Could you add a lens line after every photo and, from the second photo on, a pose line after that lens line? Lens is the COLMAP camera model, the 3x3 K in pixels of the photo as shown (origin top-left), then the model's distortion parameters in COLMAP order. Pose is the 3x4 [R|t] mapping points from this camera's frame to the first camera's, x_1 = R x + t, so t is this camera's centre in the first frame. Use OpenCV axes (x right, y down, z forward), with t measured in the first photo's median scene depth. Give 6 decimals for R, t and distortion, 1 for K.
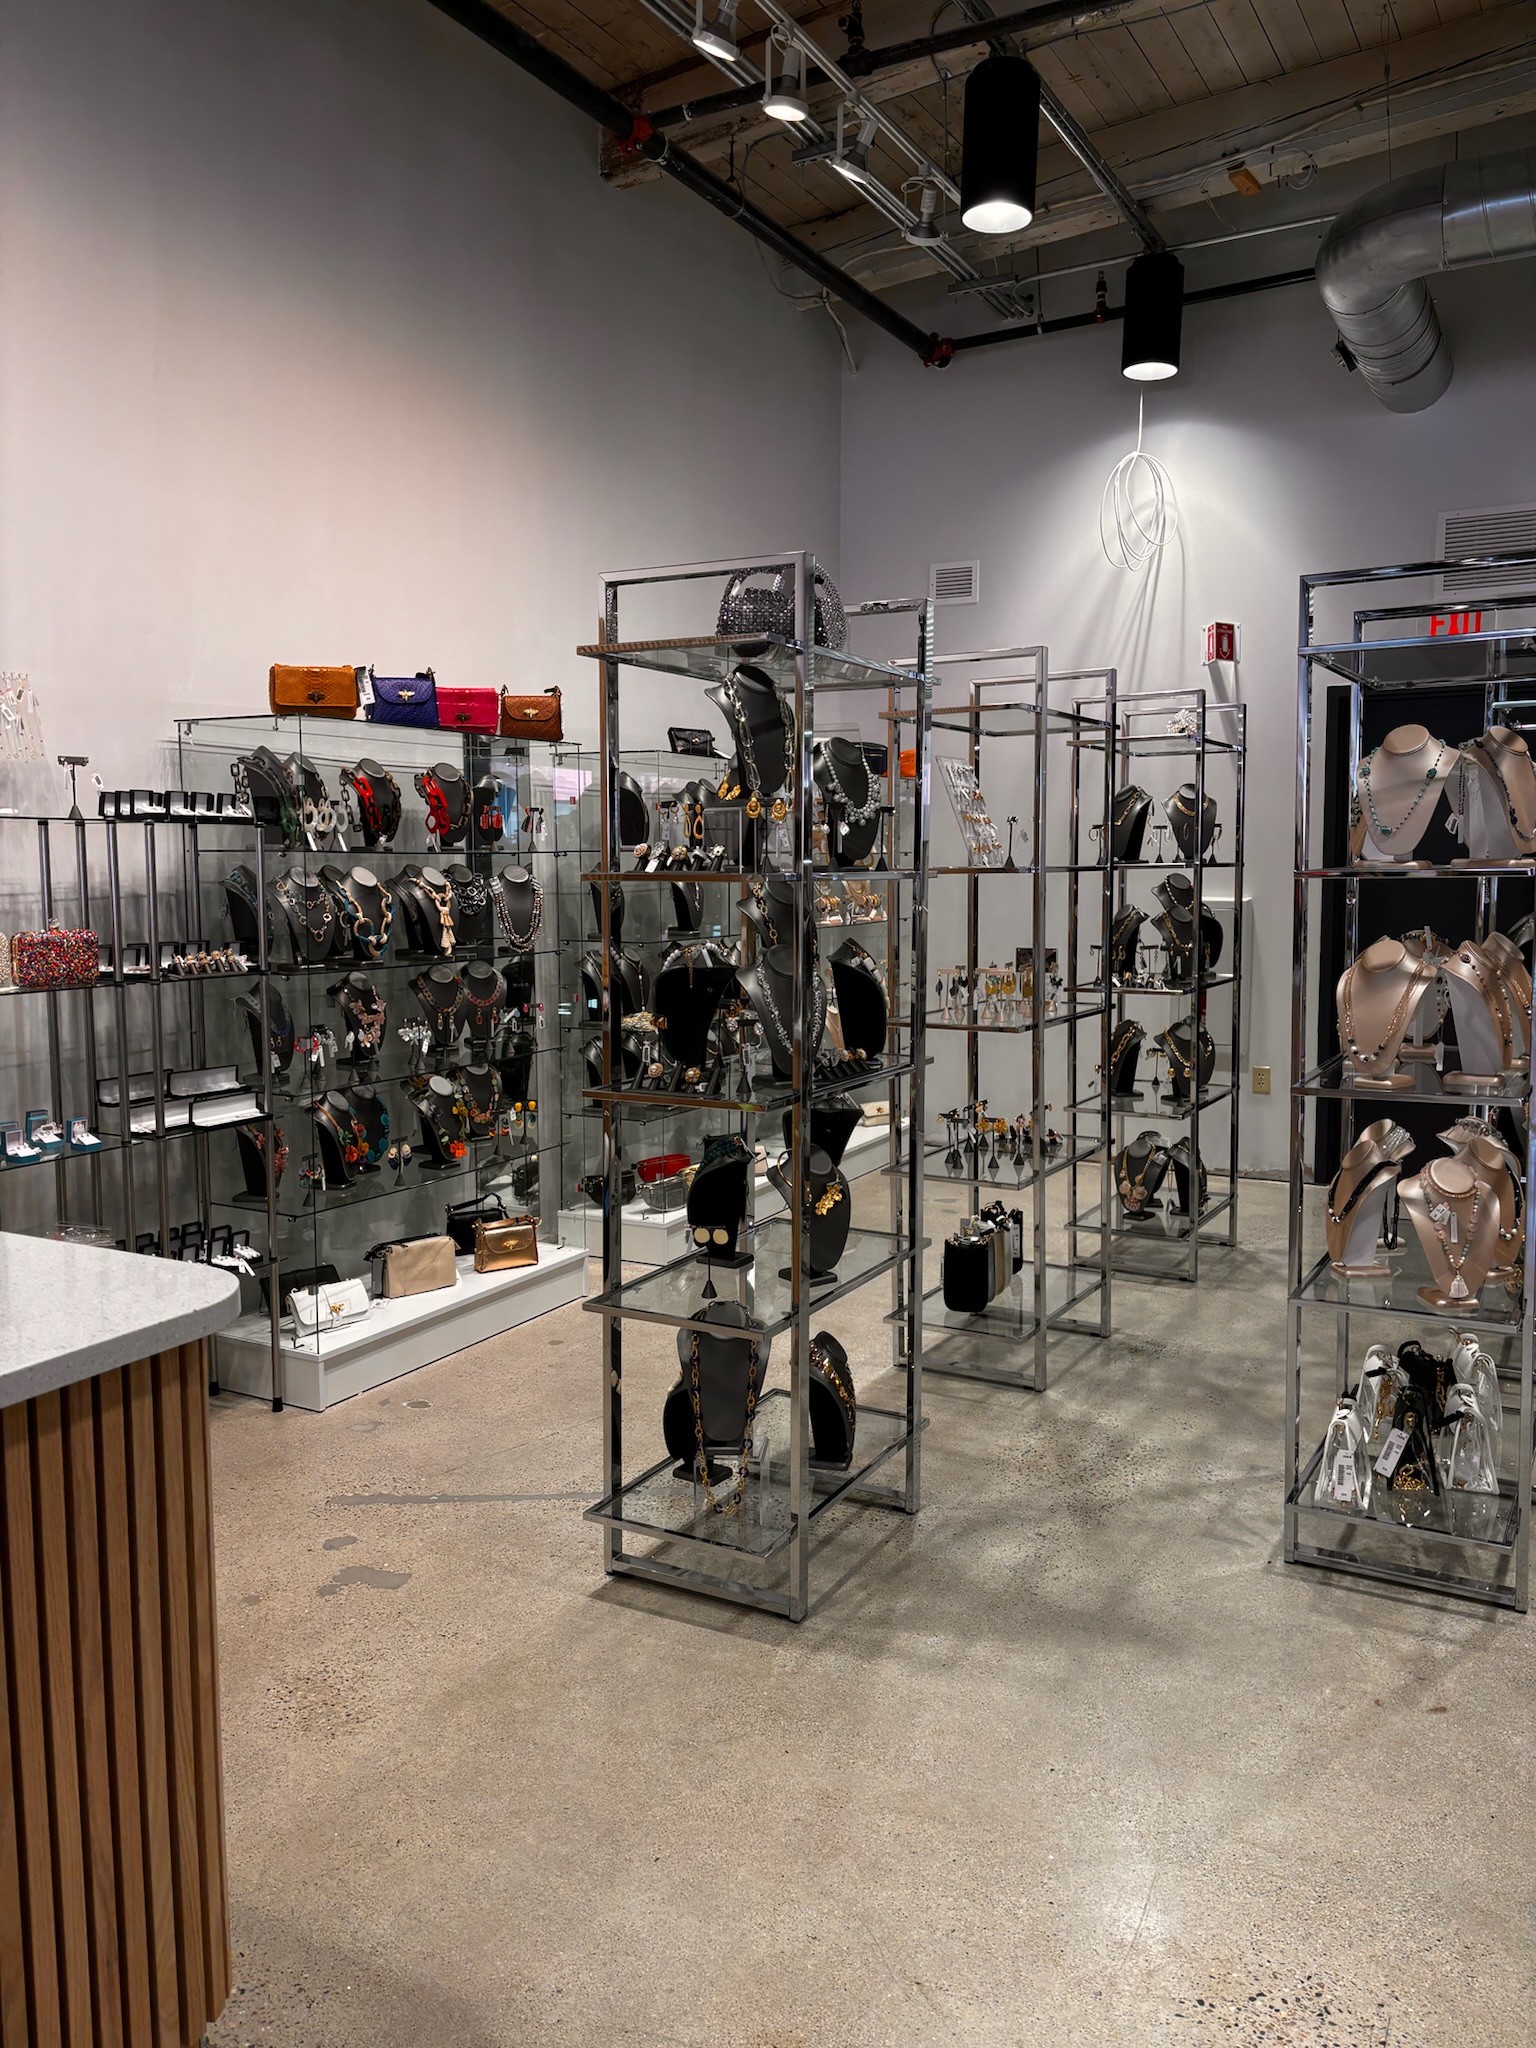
lens RADIAL K [[1547.1, 0, 768.5], [0, 1547.1, 1016.9], [0, 0, 1]] dist [0.024373, -0.021030]
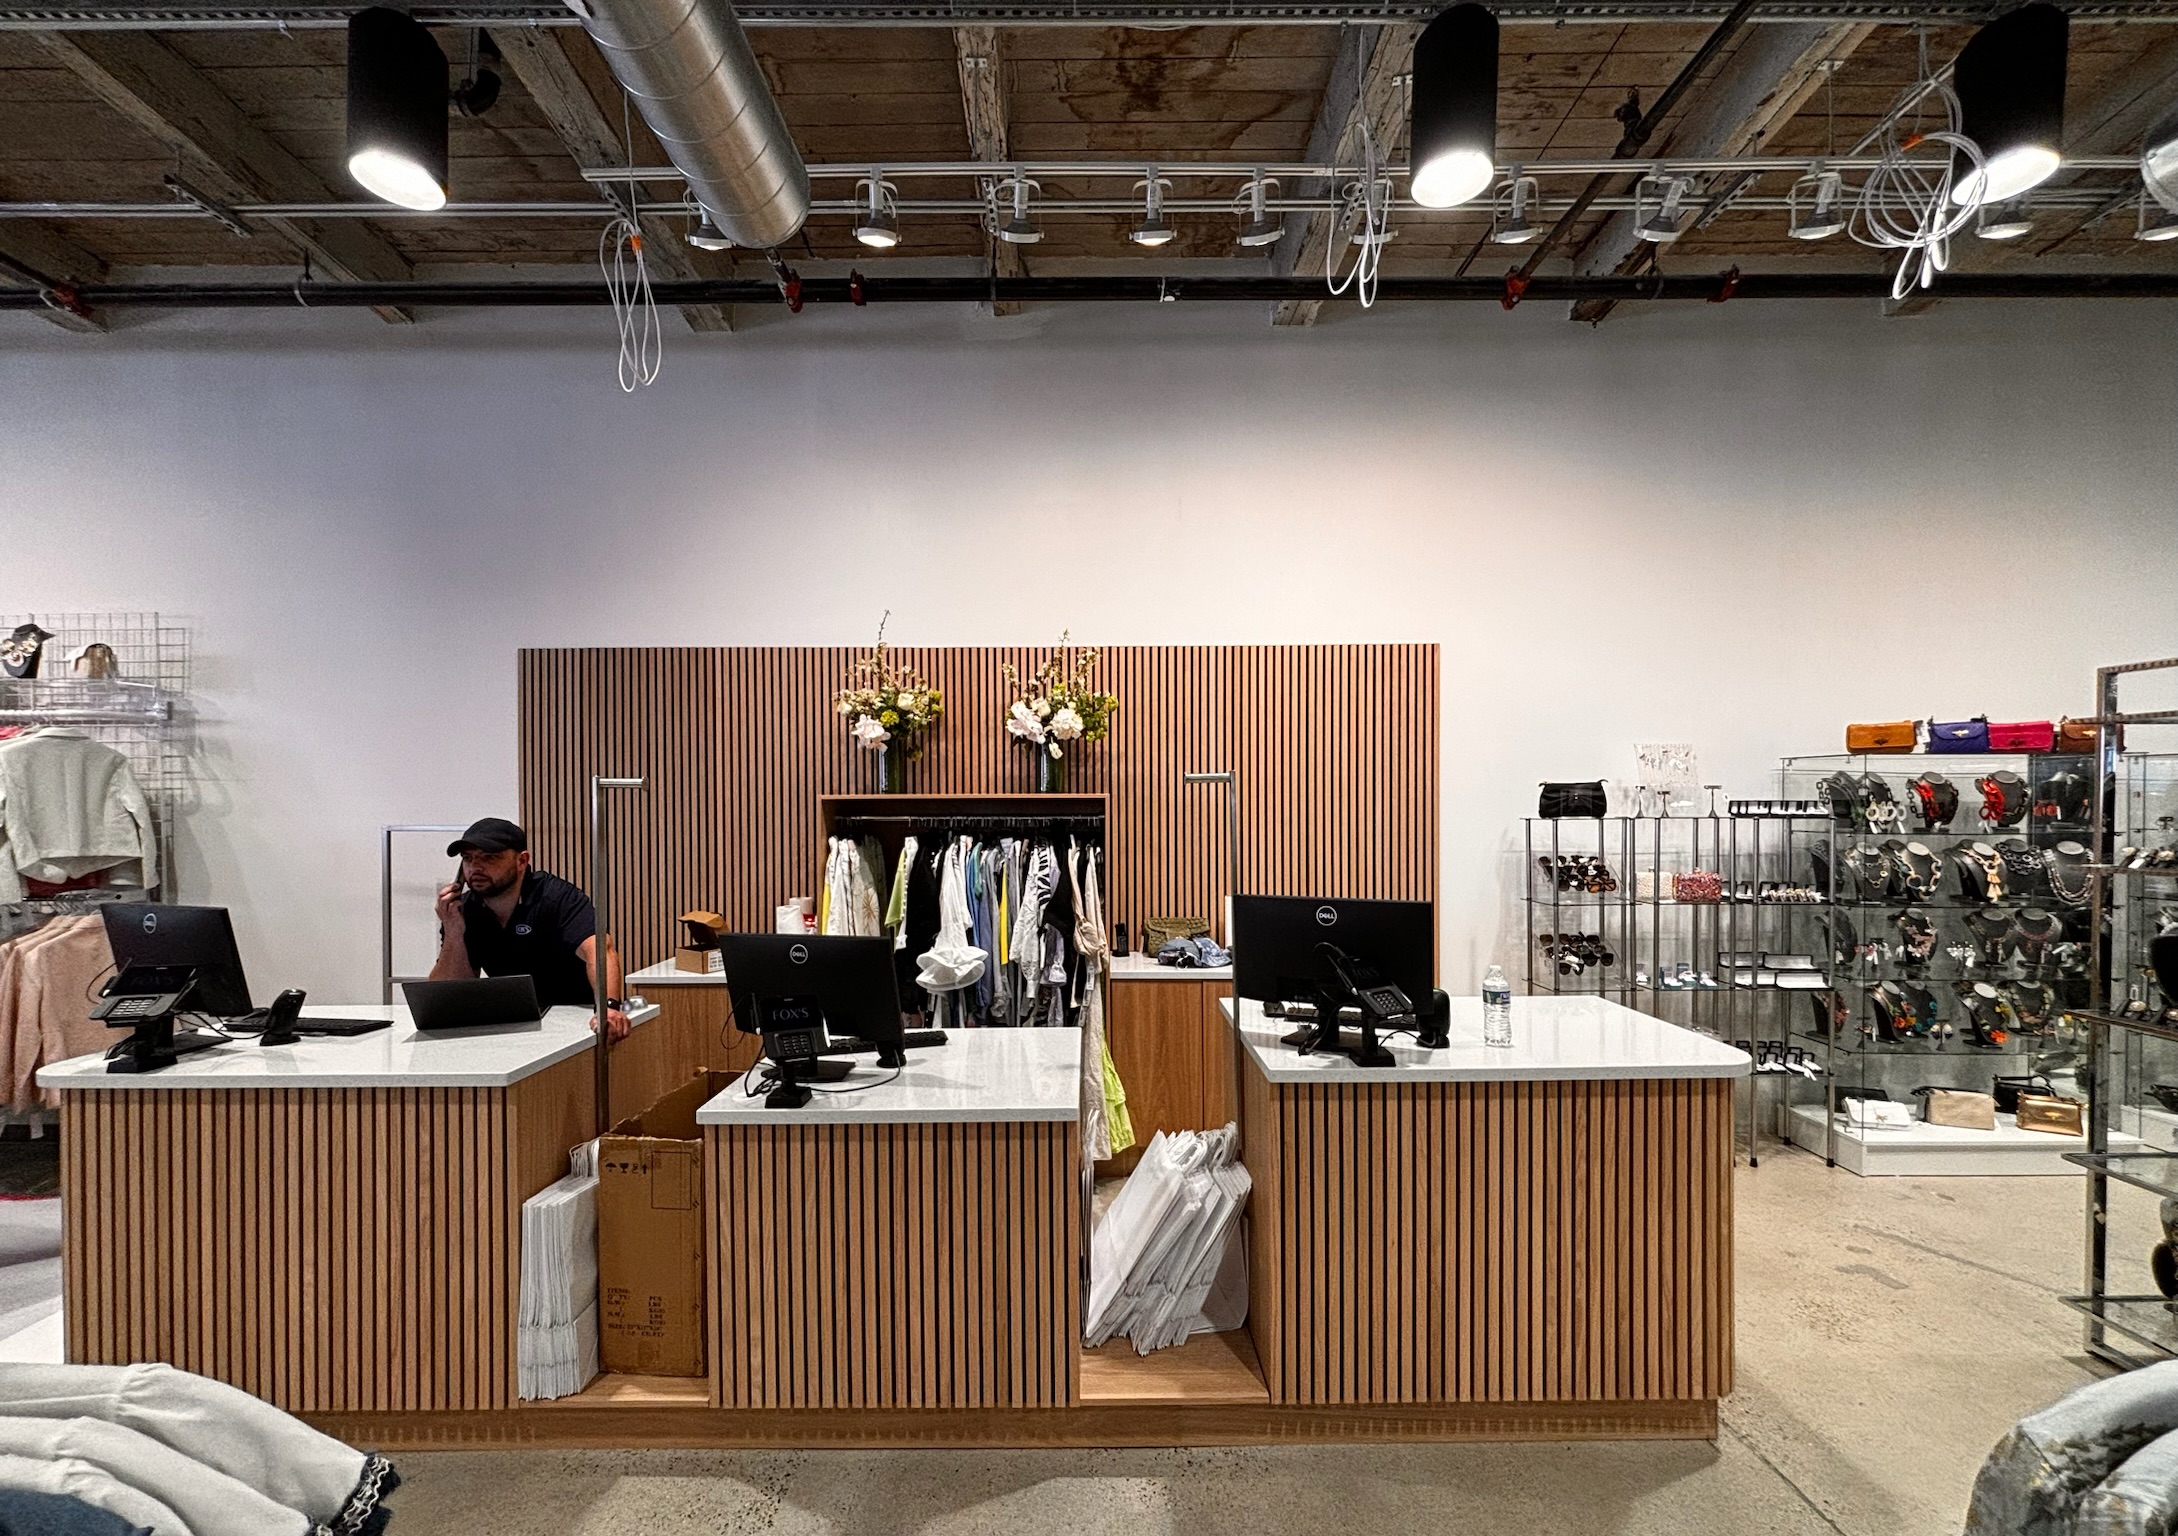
lens RADIAL K [[858.7, 0, 1100.9], [0, 858.7, 807.5], [0, 0, 1]] dist [0.003152, 0.000073]
pose [[0.485934, 0.002301, -0.873993, 0.108047], [-0.090495, 0.994754, -0.047696, -0.015439], [0.869298, 0.102269, 0.483593, -0.166578]]
